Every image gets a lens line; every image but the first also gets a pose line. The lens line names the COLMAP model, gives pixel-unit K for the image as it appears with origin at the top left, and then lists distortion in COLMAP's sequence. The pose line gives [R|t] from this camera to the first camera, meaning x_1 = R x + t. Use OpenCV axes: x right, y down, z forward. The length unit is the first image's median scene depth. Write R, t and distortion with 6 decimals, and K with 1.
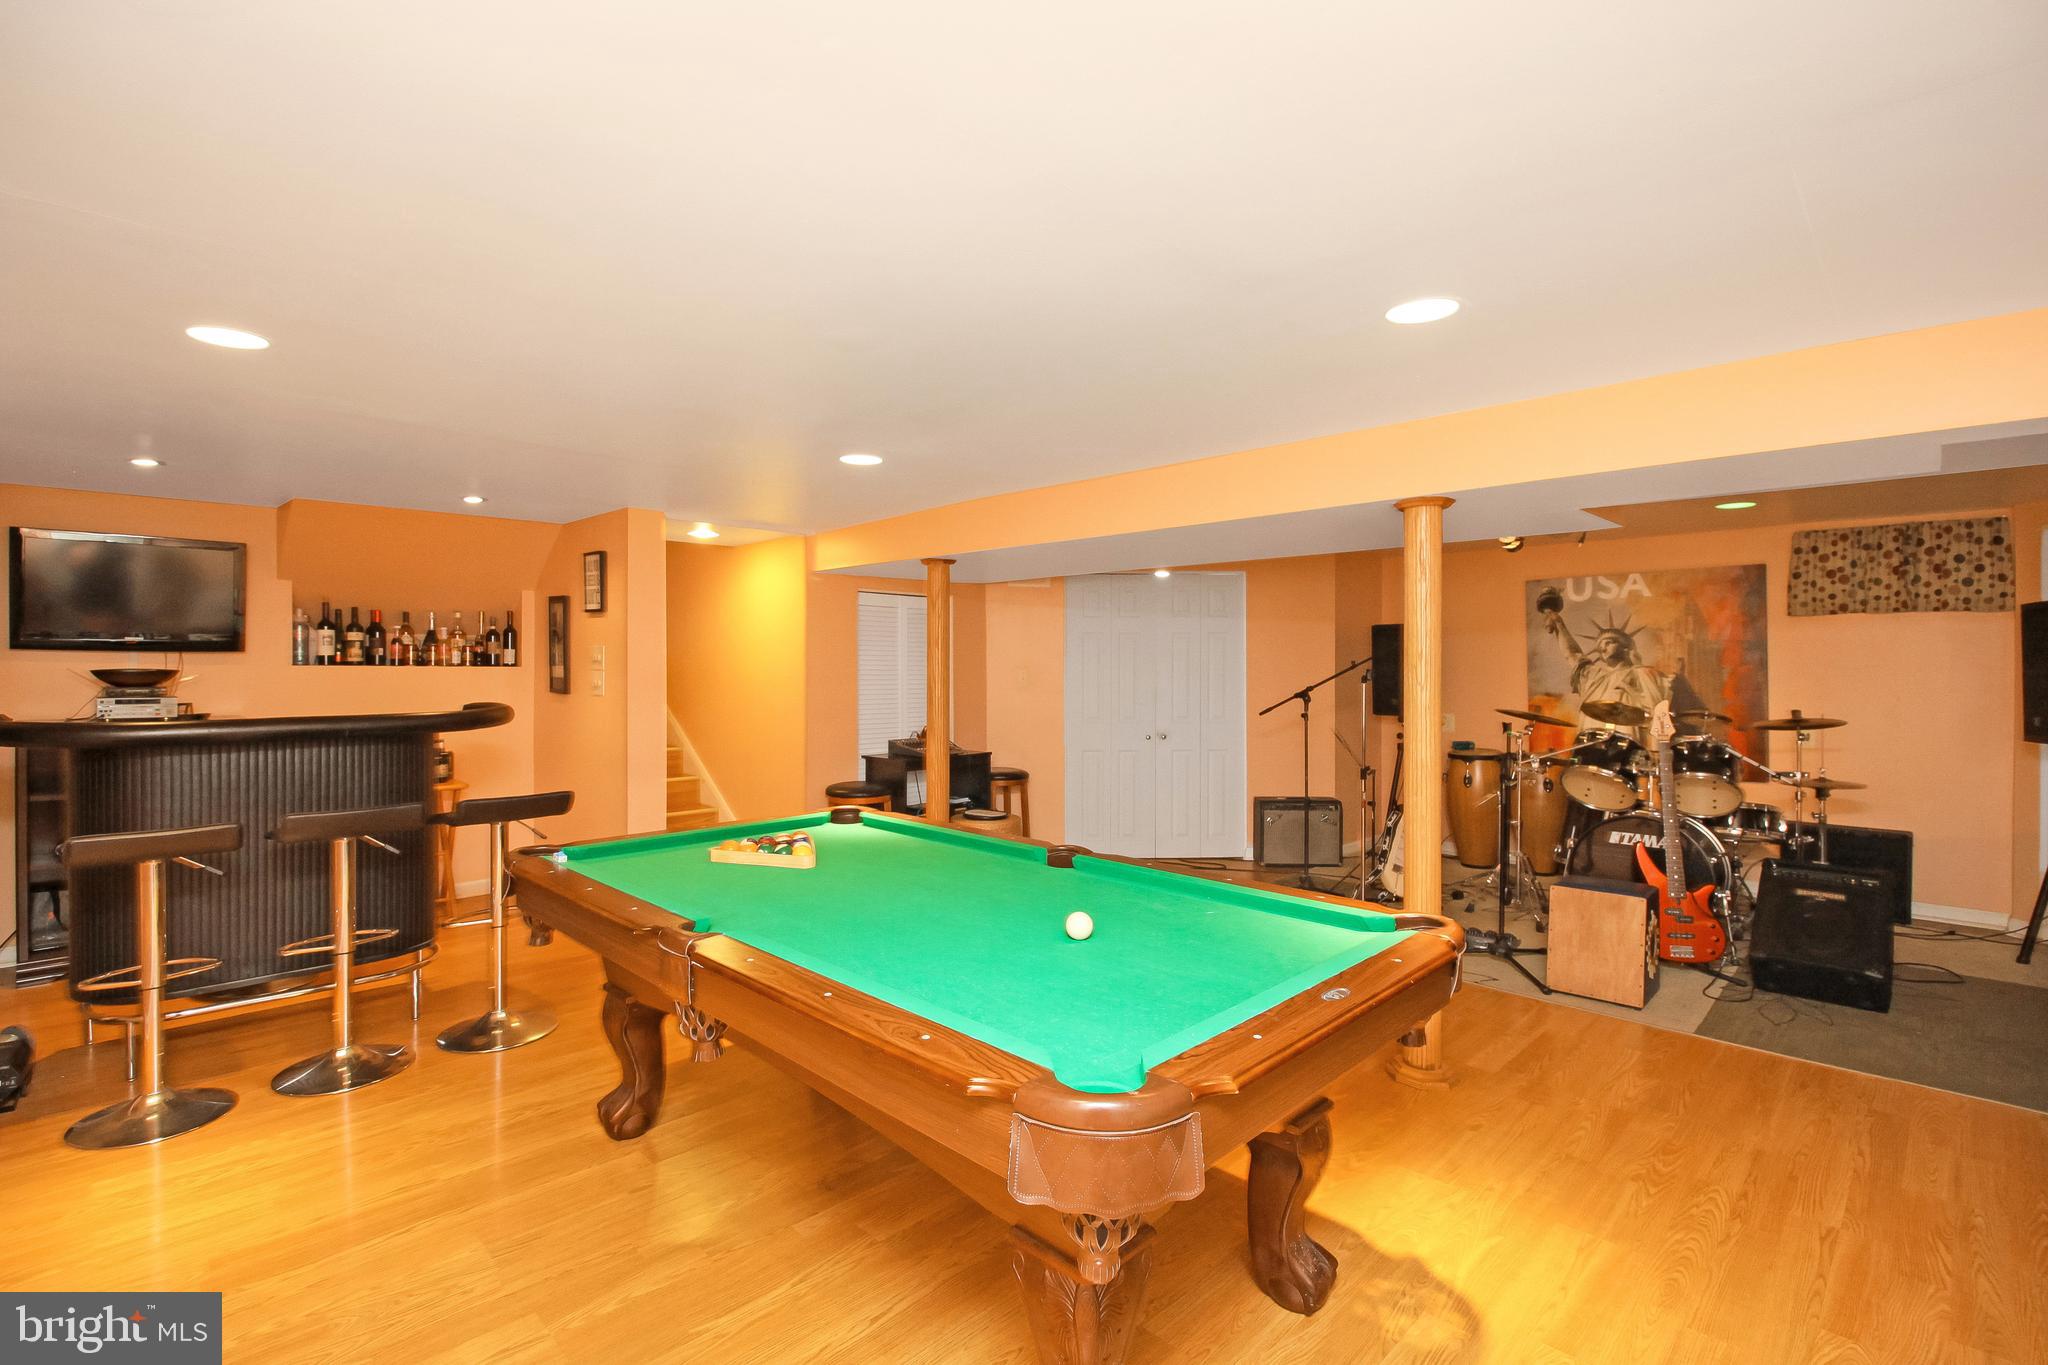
lens RADIAL K [[943.3, 0, 1030.9], [0, 943.3, 673.7], [0, 0, 1]] dist [0.006093, -0.010214]
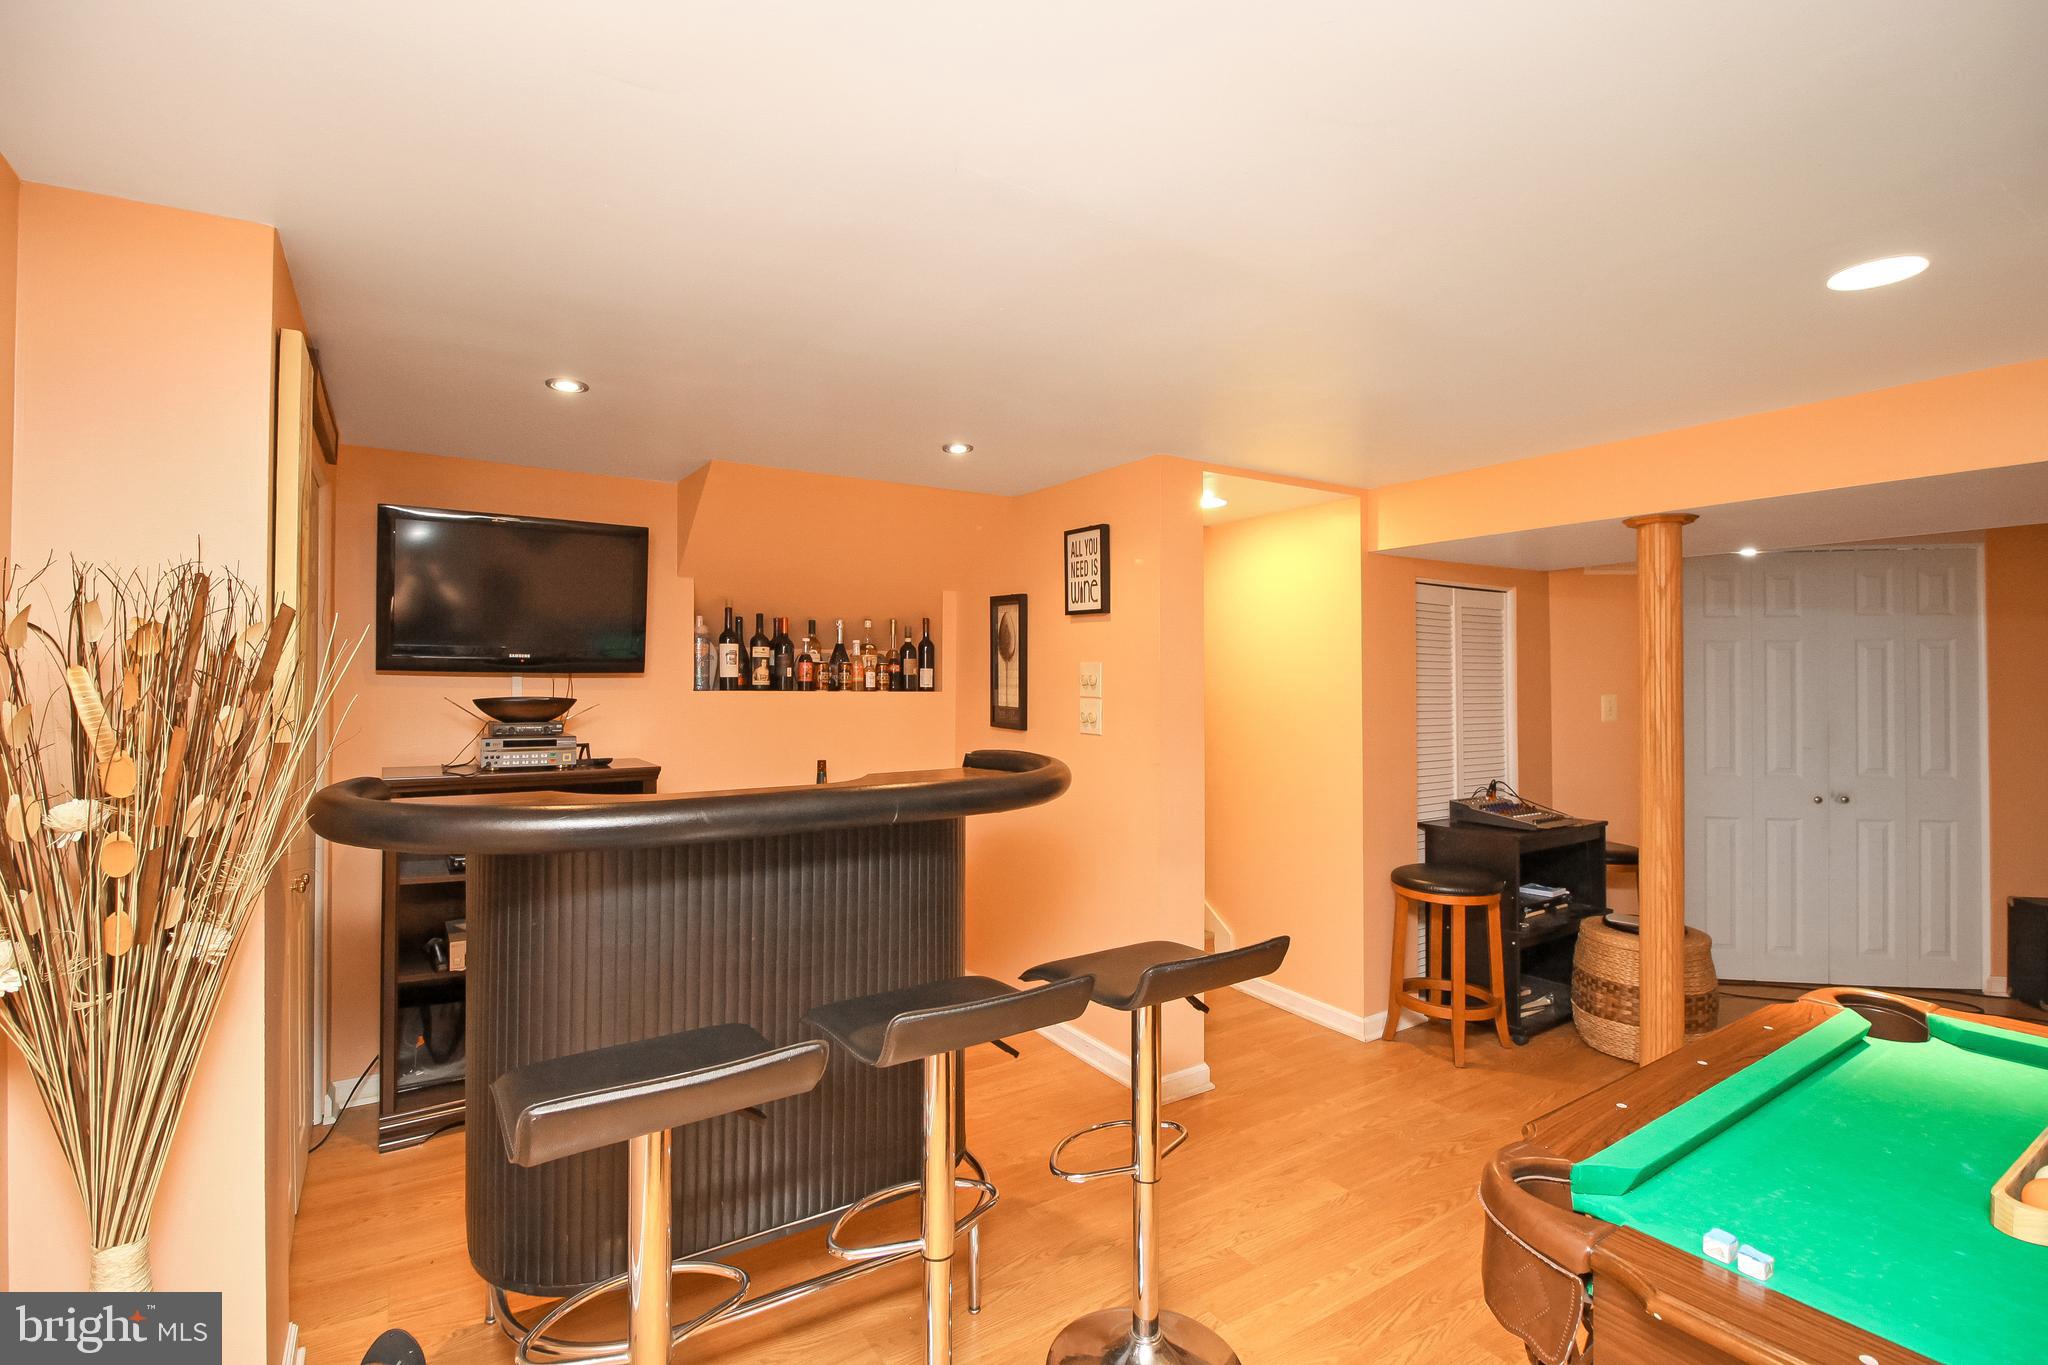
lens RADIAL K [[943.3, 0, 1019.2], [0, 943.3, 674.2], [0, 0, 1]] dist [0.006093, -0.010214]
pose [[0.978585, -0.002993, -0.205820, -0.351518], [-0.001008, 0.999813, -0.019335, -0.007447], [0.205840, 0.019128, 0.978399, 0.299901]]
